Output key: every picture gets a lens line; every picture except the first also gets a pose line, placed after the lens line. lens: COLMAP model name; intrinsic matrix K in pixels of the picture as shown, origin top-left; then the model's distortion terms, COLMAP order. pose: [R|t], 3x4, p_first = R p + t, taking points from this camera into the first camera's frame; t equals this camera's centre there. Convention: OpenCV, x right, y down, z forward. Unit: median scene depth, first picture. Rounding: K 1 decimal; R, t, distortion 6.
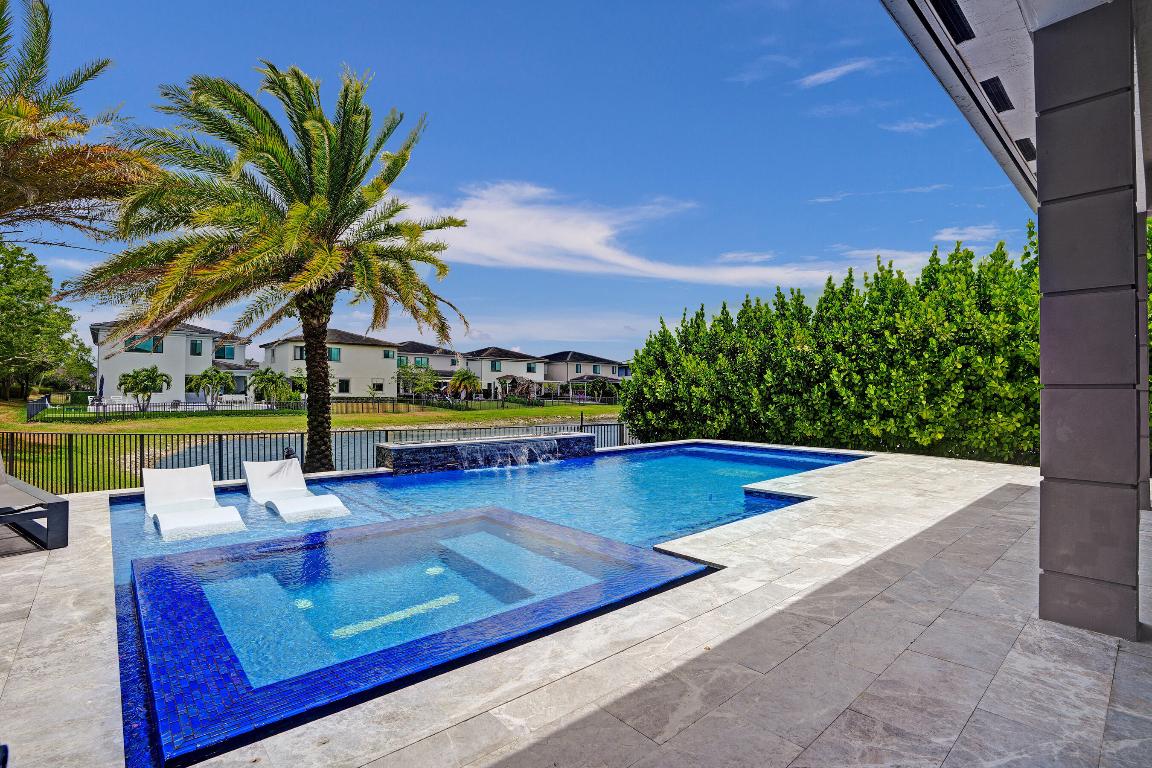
lens RADIAL K [[536.4, 0, 579.4], [0, 536.4, 383.3], [0, 0, 1]] dist [-0.072411, 0.020546]
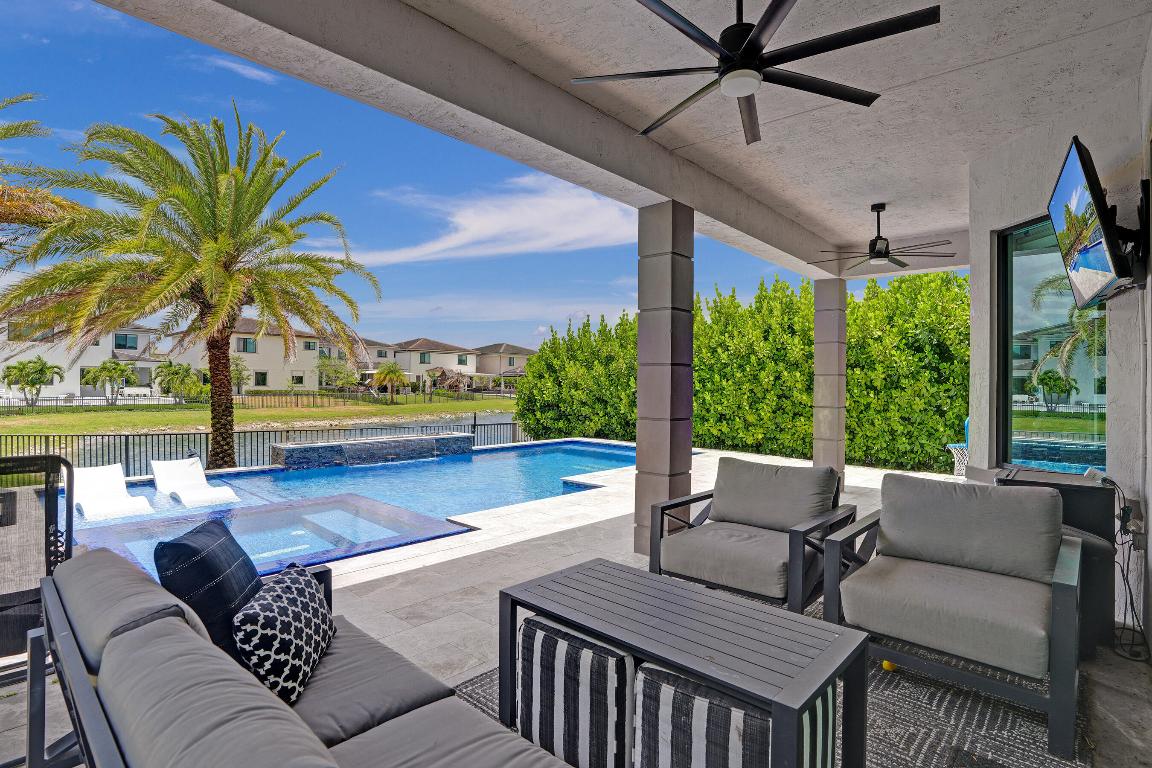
lens RADIAL K [[551.0, 0, 576.0], [0, 551.0, 384.0], [0, 0, 1]] dist [-0.074424, 0.026257]
pose [[0.994199, 0.005997, 0.107387, 0.084181], [-0.007659, 0.999857, 0.015073, -0.022309], [-0.107281, -0.015808, 0.994103, -0.134749]]
